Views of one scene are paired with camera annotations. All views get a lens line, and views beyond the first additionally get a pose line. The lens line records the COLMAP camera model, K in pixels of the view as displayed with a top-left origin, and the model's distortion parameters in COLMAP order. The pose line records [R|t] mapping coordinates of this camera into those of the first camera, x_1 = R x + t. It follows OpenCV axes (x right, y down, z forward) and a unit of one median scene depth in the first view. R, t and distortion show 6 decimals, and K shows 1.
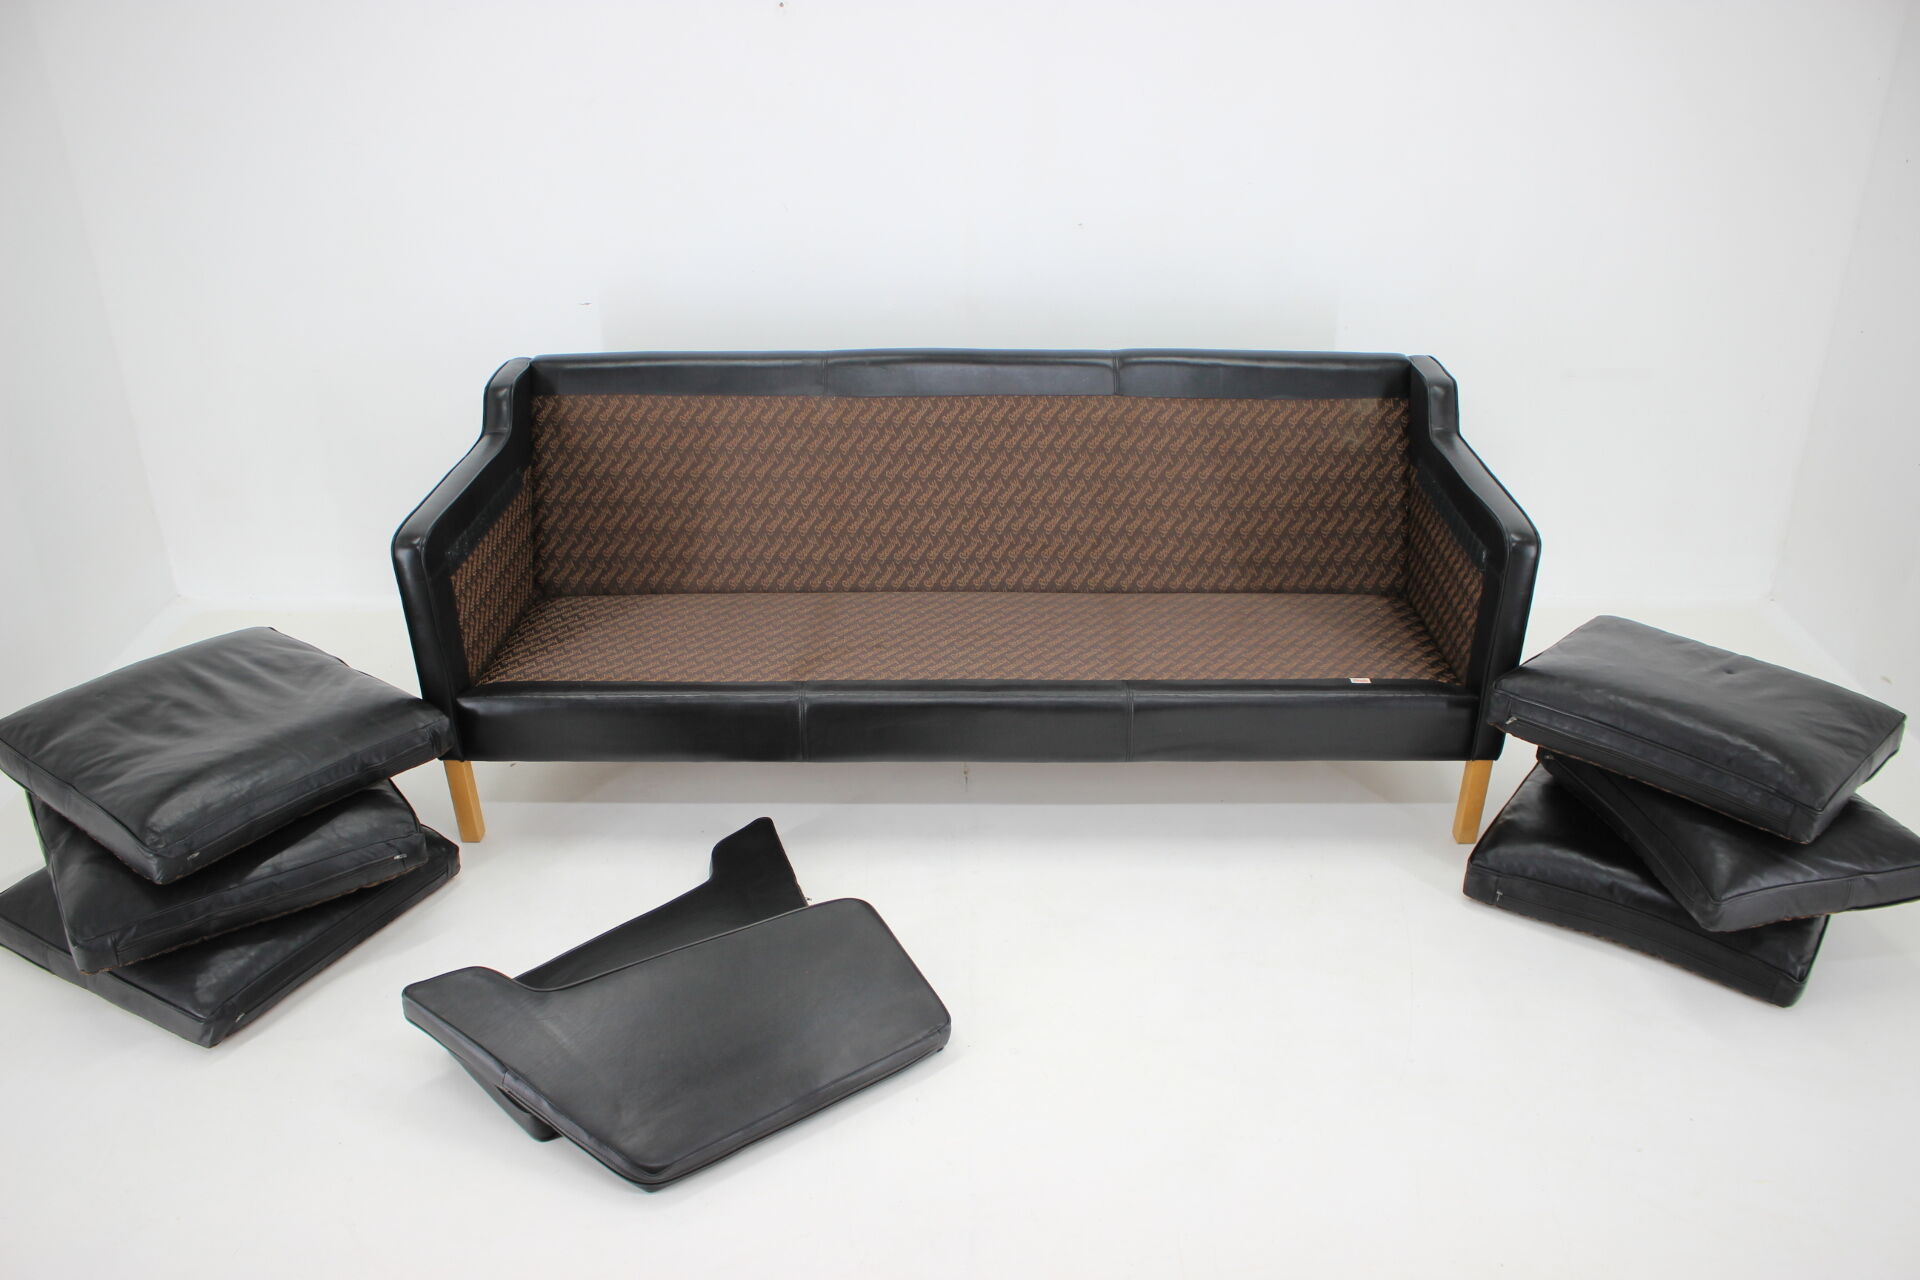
lens RADIAL K [[1620.0, 0, 958.1], [0, 1620.0, 644.3], [0, 0, 1]] dist [-0.139235, 0.079770]
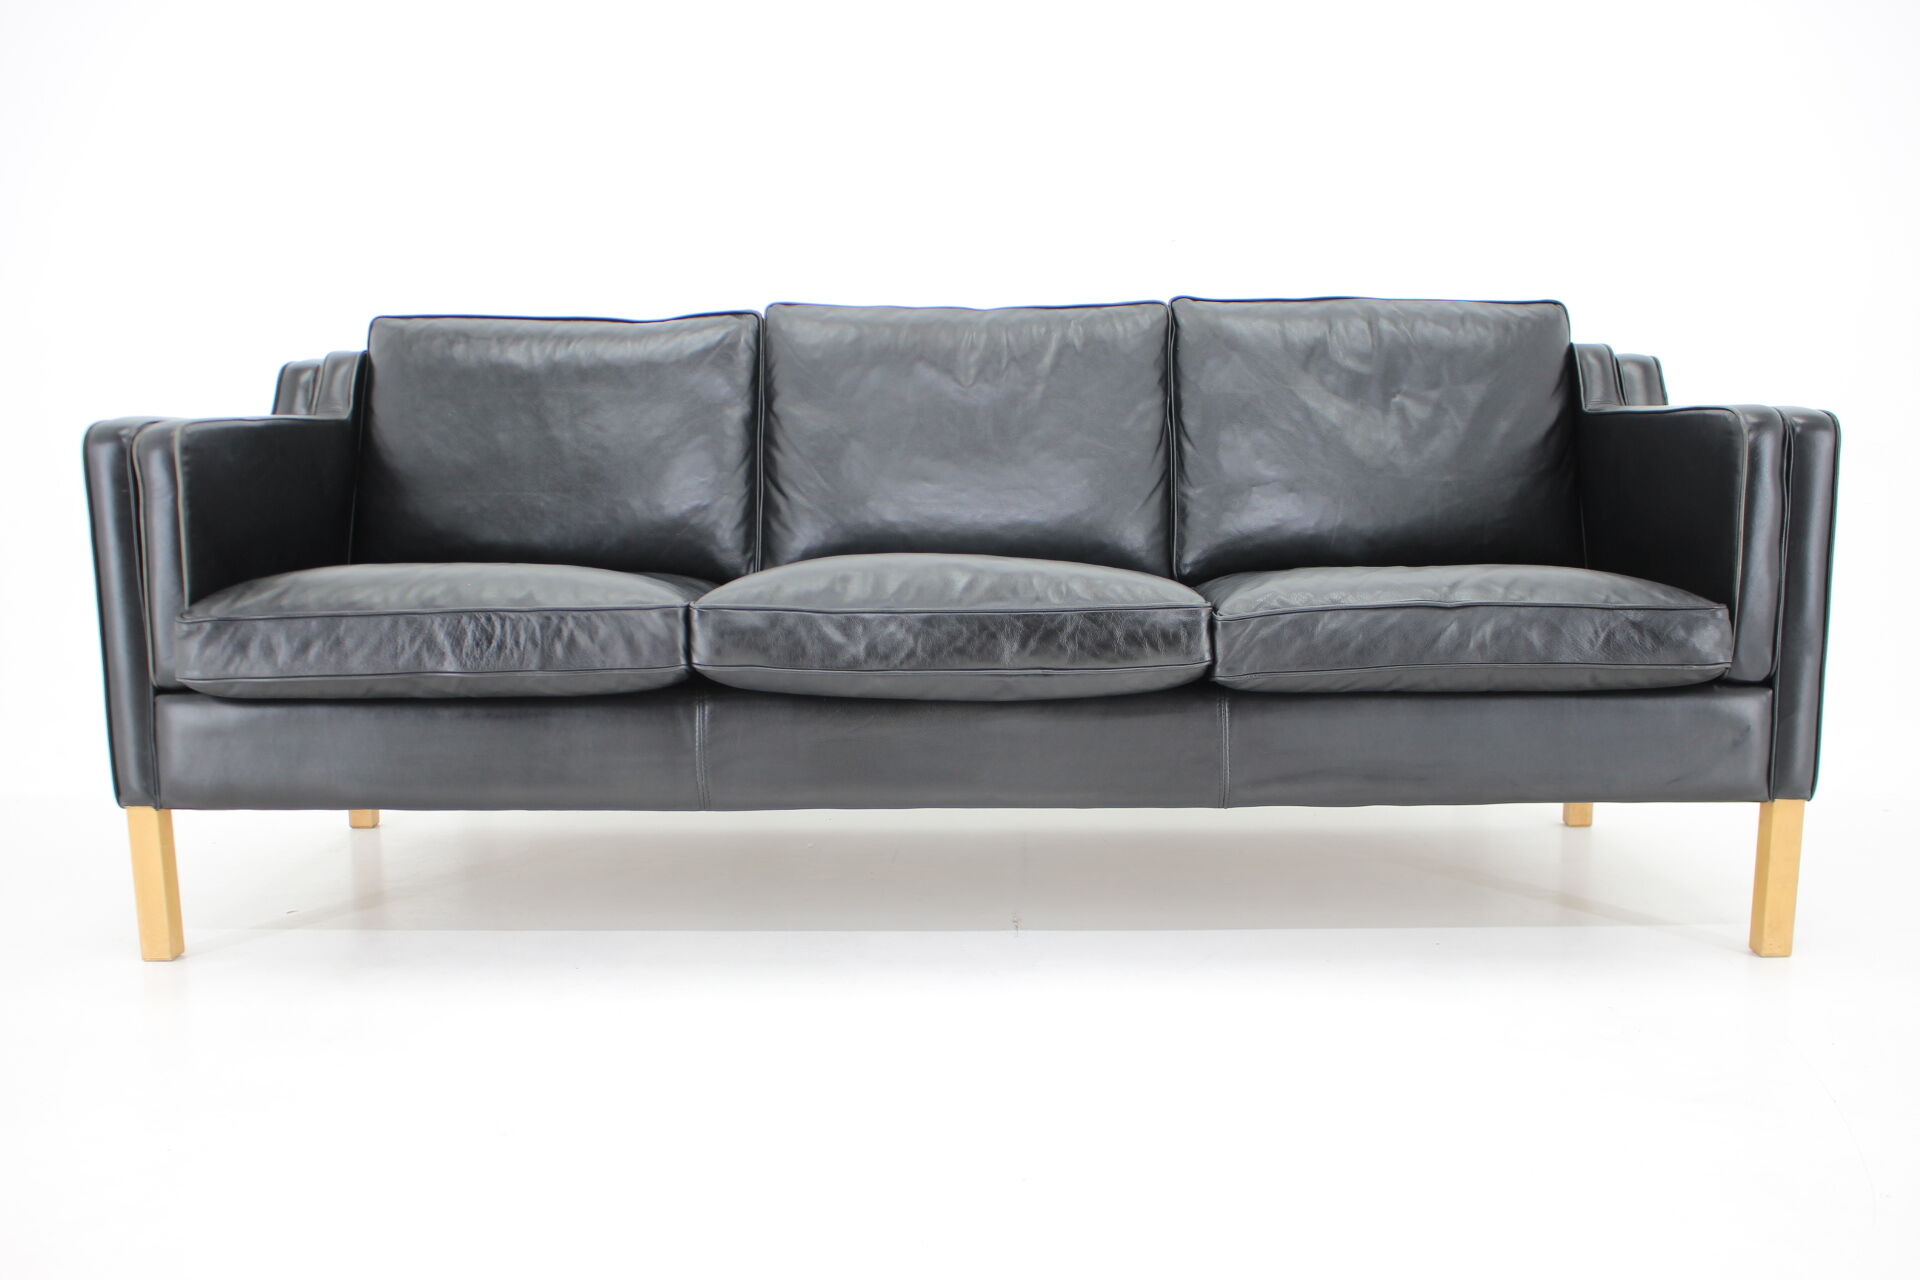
lens RADIAL K [[1909.2, 0, 970.8], [0, 1909.2, 663.2], [0, 0, 1]] dist [-0.108319, 0.000000]
pose [[0.999974, 0.002987, 0.006571, 0.002915], [-0.000571, 0.940244, -0.340502, 0.236895], [-0.007195, 0.340490, 0.940221, 0.256900]]
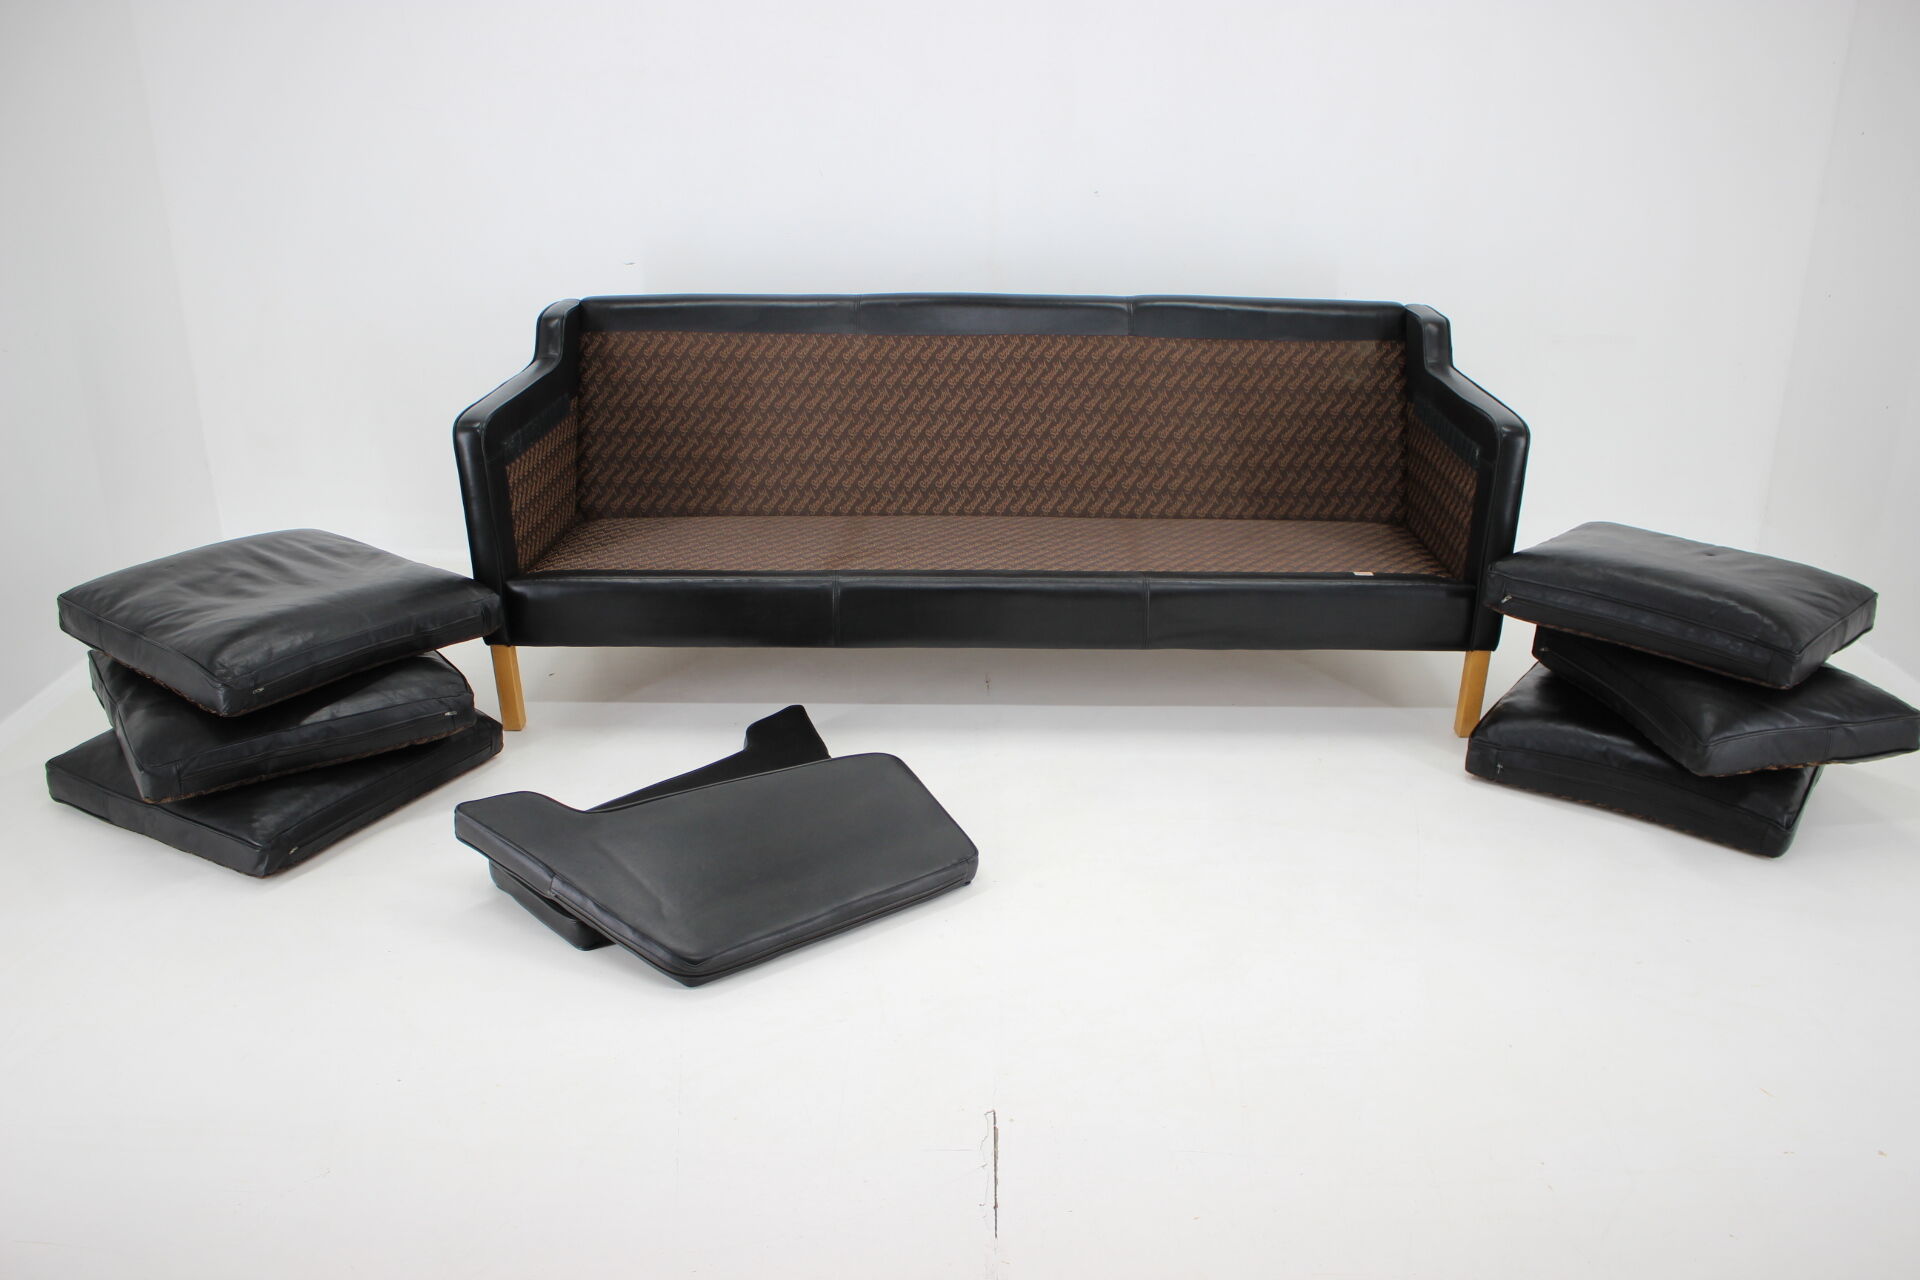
lens RADIAL K [[1620.0, 0, 965.8], [0, 1620.0, 652.1], [0, 0, 1]] dist [-0.139235, 0.079770]
pose [[0.999943, 0.009372, 0.005208, -0.014406], [-0.008925, 0.996747, -0.080098, 0.140018], [-0.005942, 0.080047, 0.996773, -0.042504]]
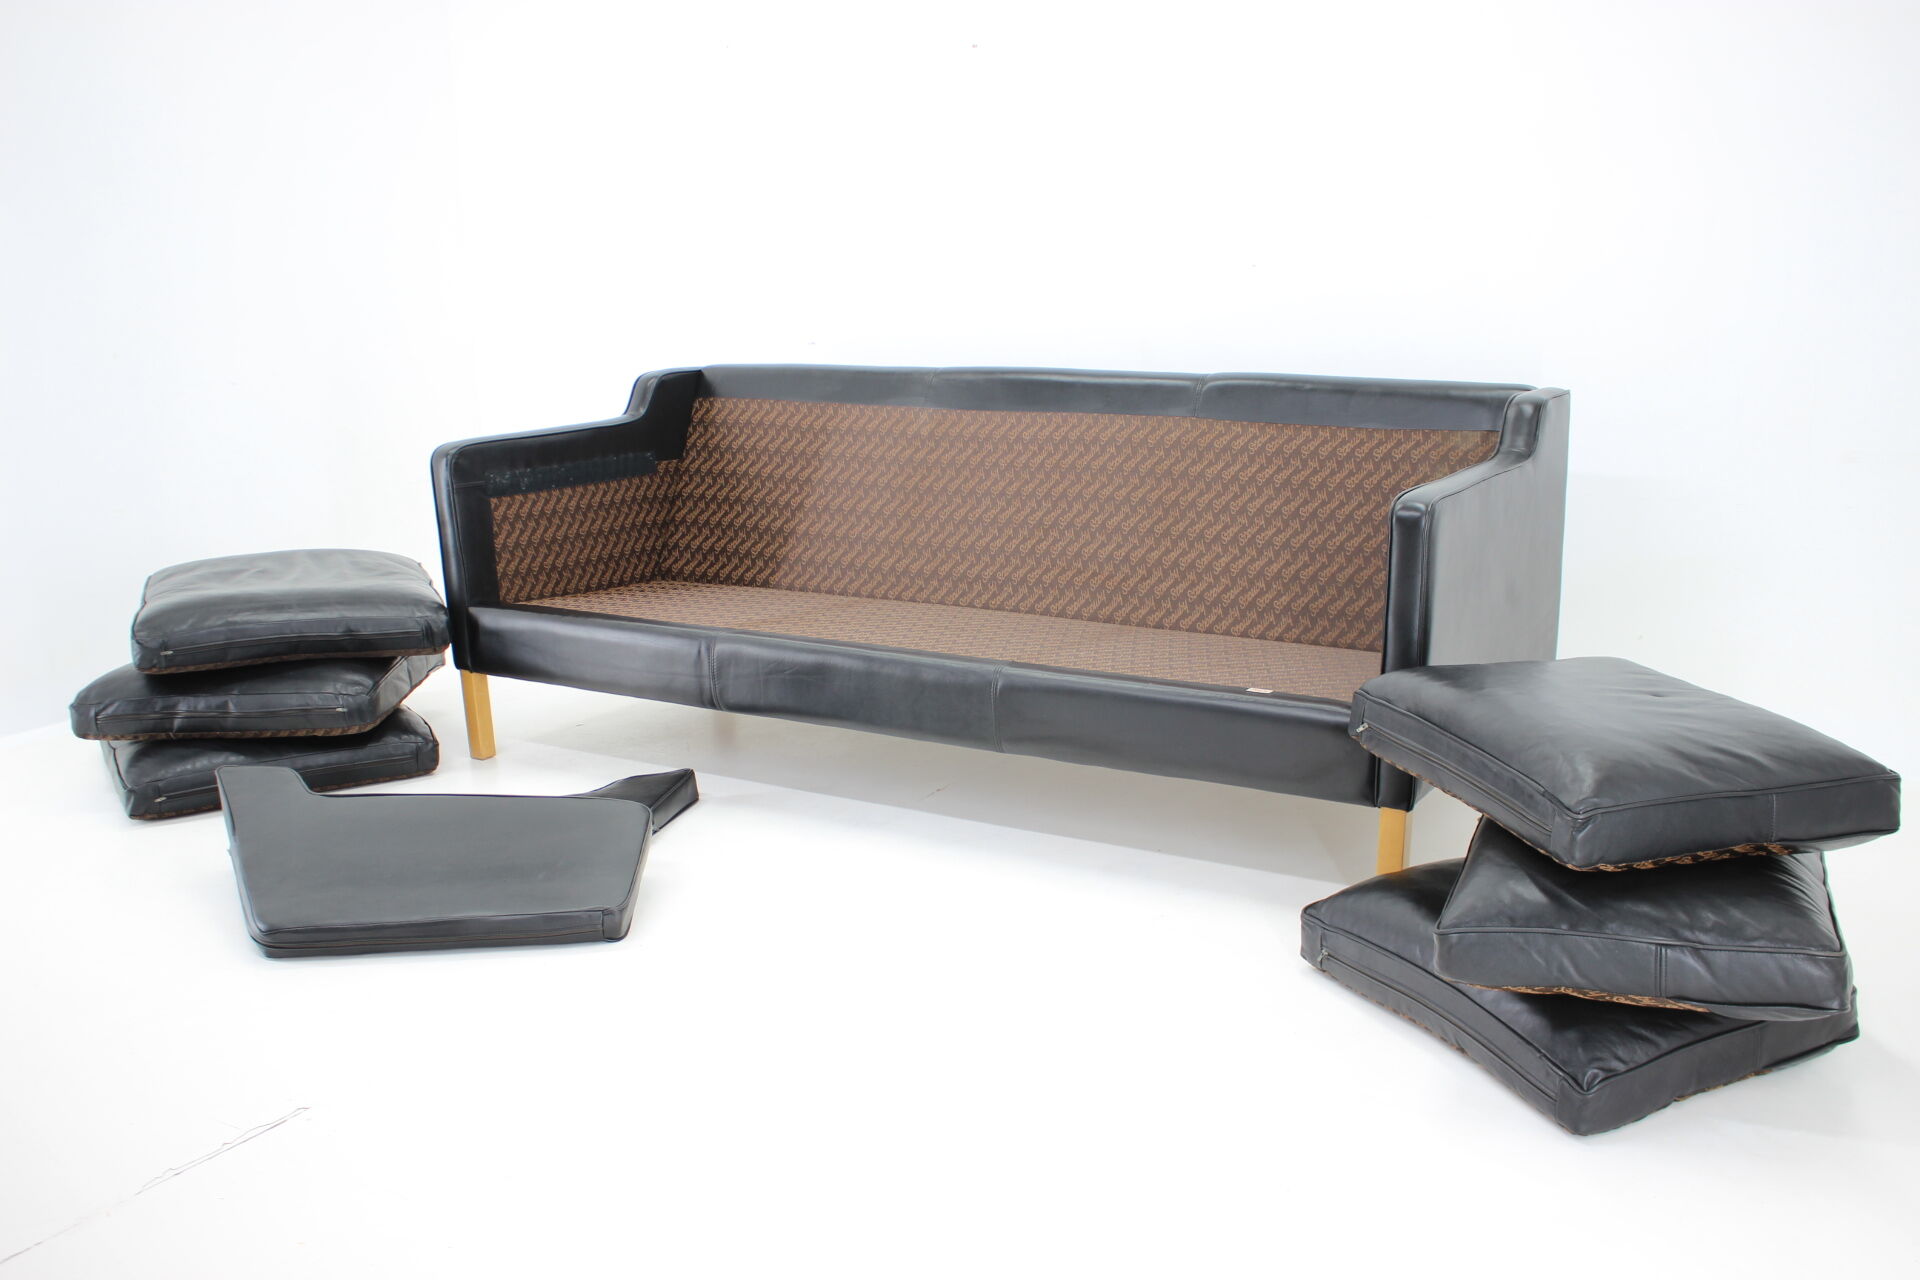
lens RADIAL K [[1812.0, 0, 956.2], [0, 1812.0, 641.9], [0, 0, 1]] dist [-0.113769, 0.000000]
pose [[0.851642, 0.102653, -0.513973, 0.514491], [-0.217116, 0.961634, -0.167695, 0.163454], [0.477039, 0.254407, 0.841255, 0.121378]]
